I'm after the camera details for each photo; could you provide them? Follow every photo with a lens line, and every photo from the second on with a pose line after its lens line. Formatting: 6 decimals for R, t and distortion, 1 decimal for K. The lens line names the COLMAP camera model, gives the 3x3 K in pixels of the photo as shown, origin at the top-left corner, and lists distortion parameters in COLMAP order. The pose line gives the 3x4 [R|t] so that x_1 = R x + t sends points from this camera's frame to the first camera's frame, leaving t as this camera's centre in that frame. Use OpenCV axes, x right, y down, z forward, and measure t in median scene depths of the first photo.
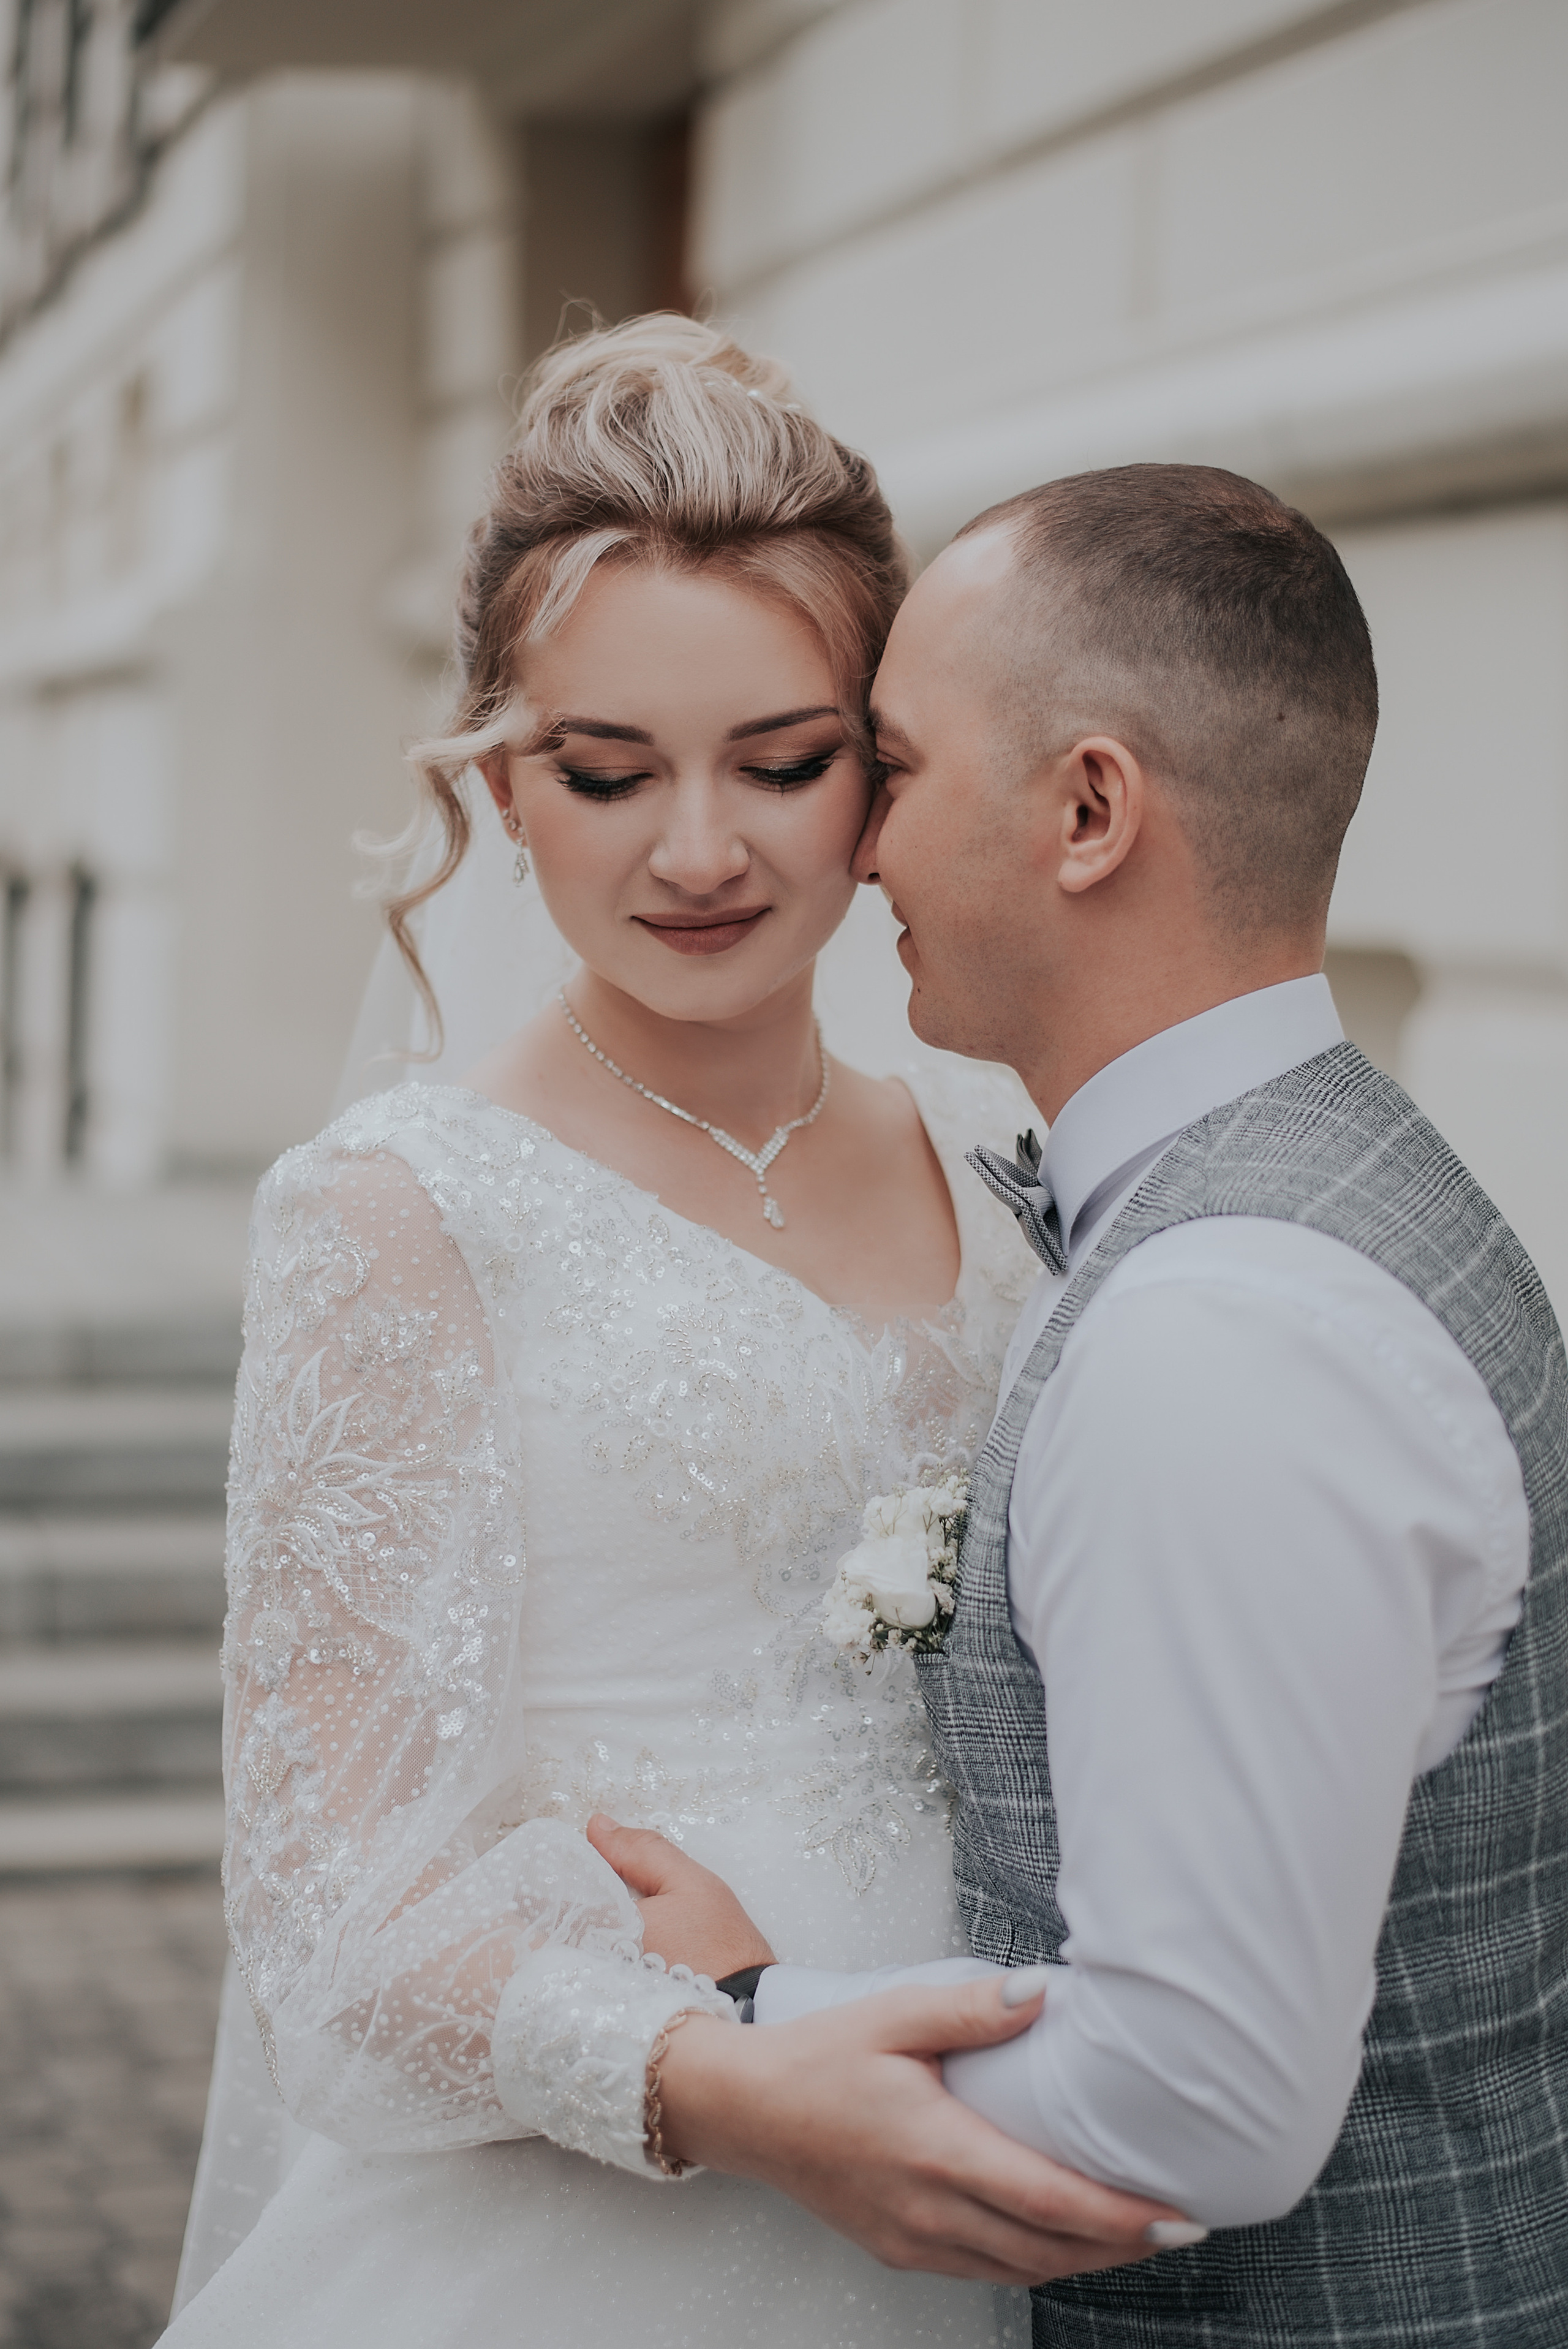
lens RADIAL K [[3251.8, 0, 784.0], [0, 3251.8, 1174.5], [0, 0, 1]] dist [0.007892, -0.004623]
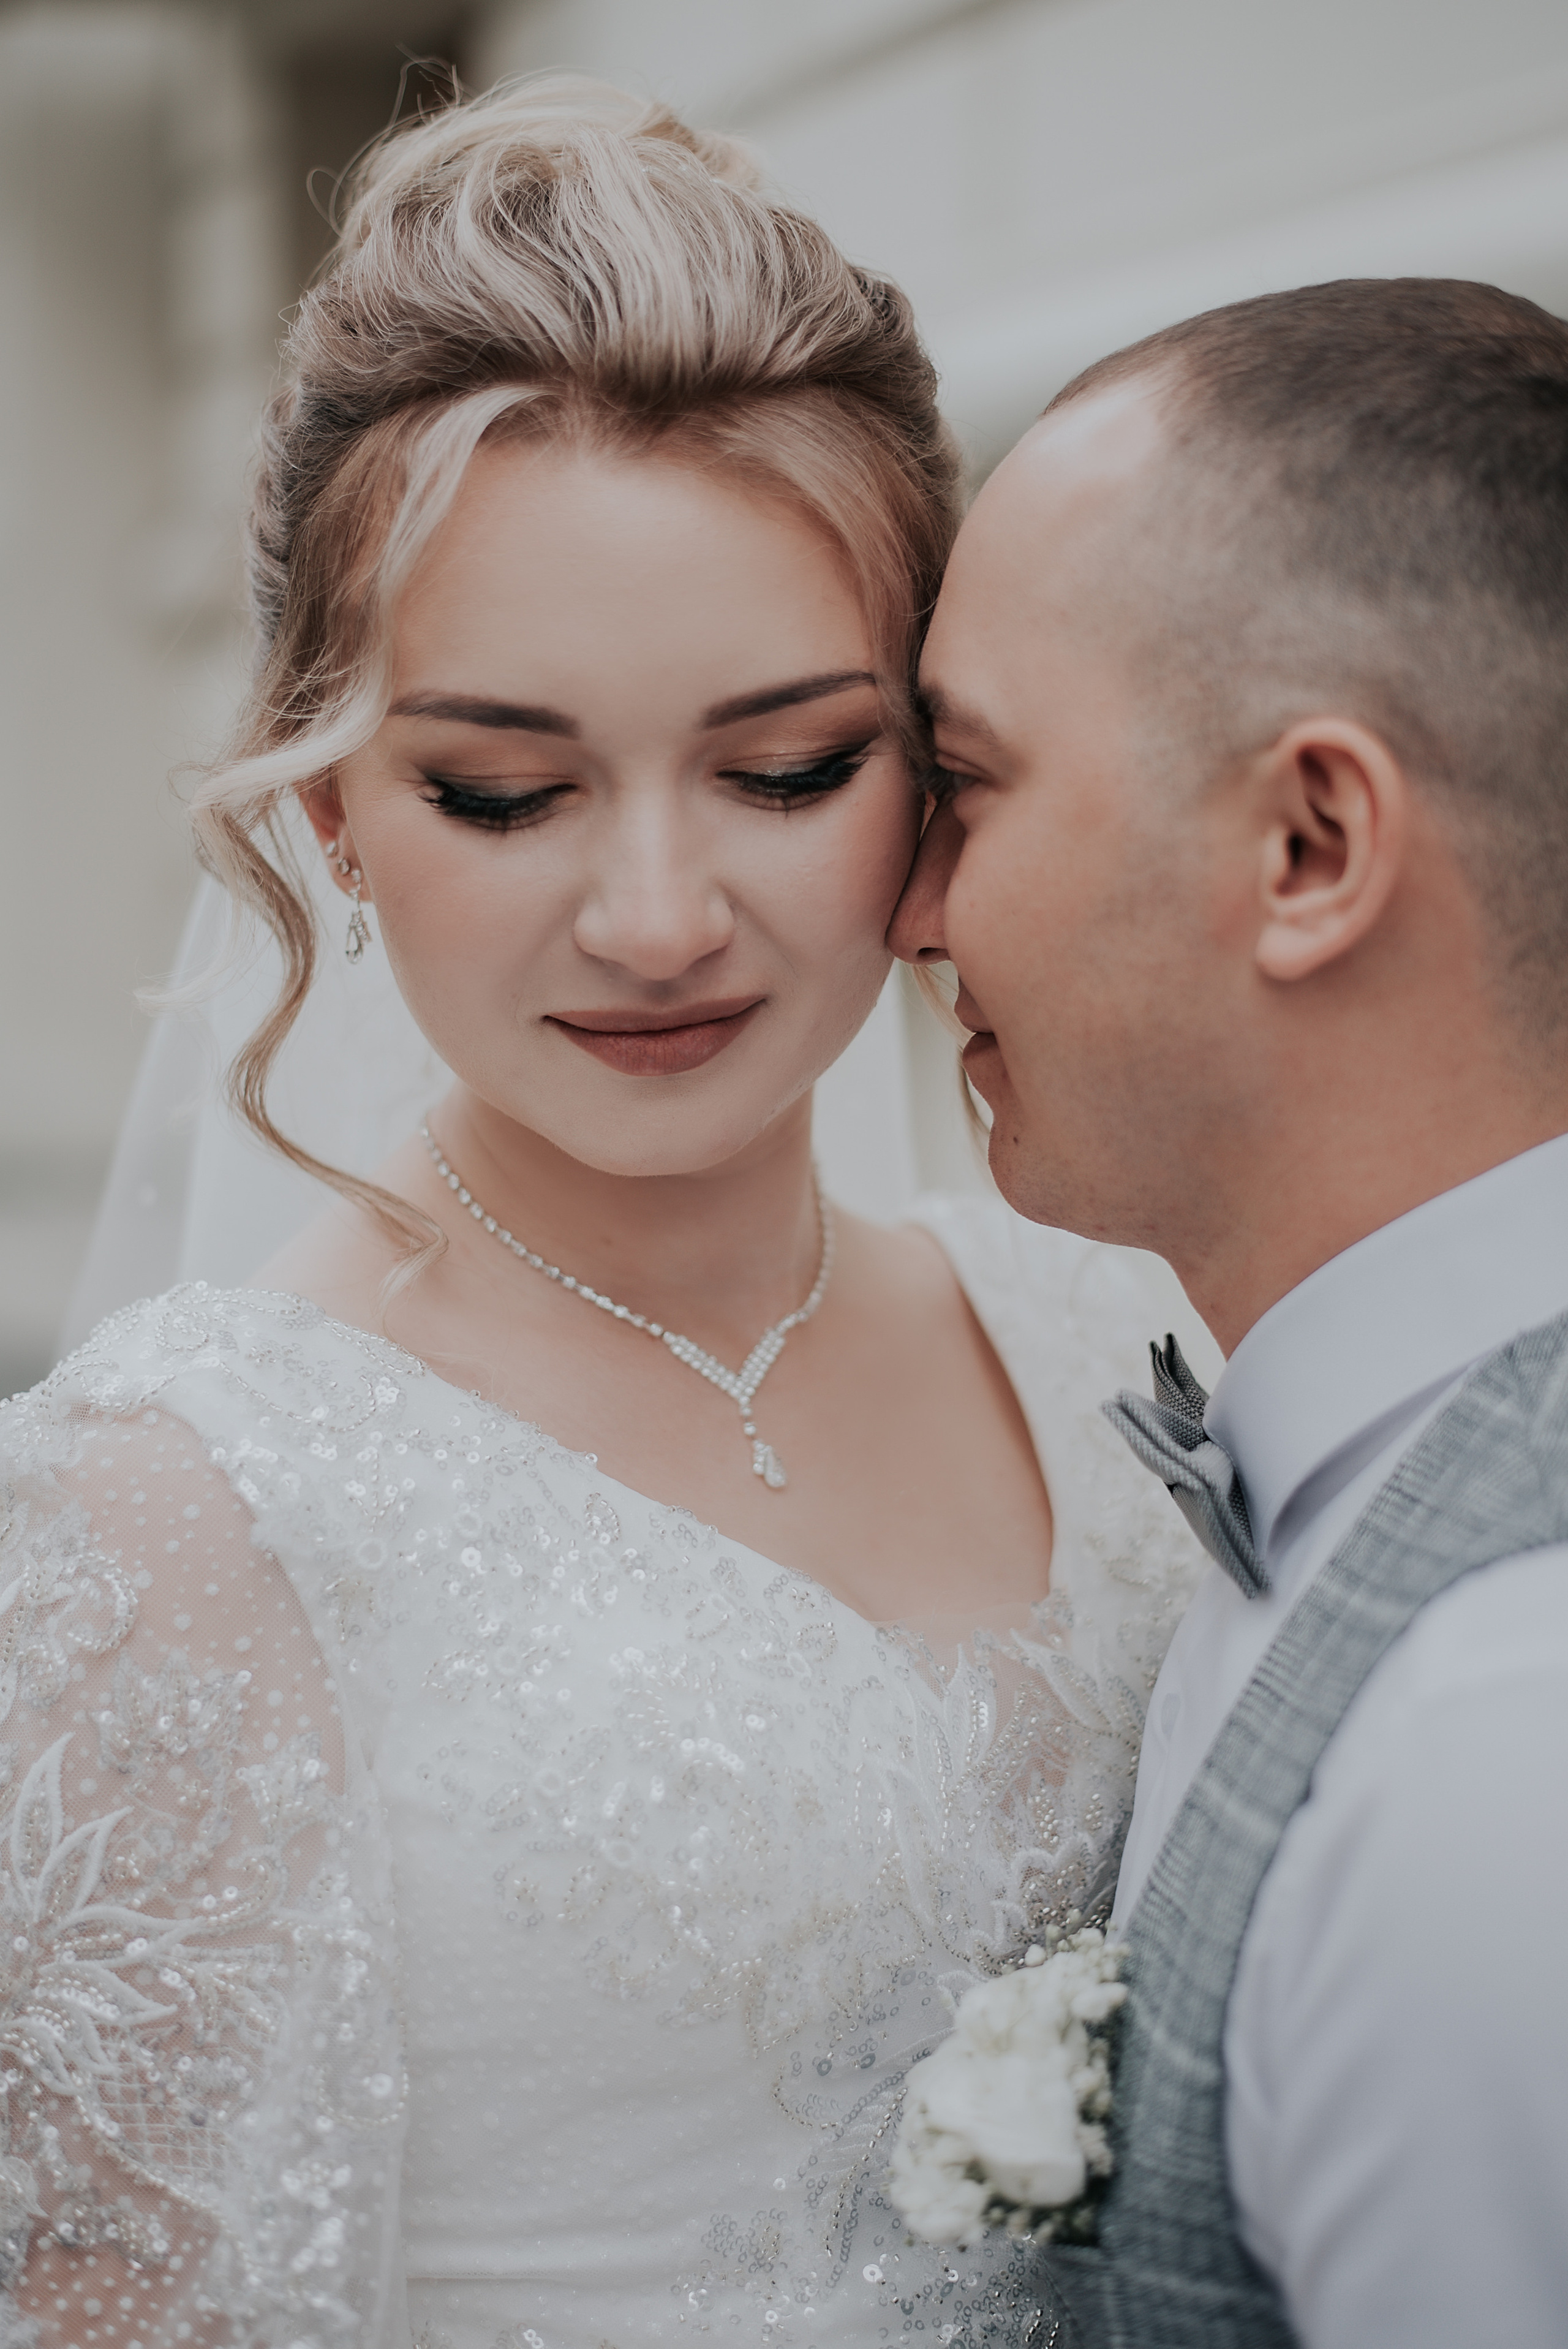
lens RADIAL K [[3520.8, 0, 869.3], [0, 3520.8, 1241.1], [0, 0, 1]] dist [0.129156, -0.582164]
pose [[0.997097, -0.031622, 0.069258, -0.033163], [0.030730, 0.999431, 0.013897, -0.045558], [-0.069658, -0.011729, 0.997502, 0.321455]]
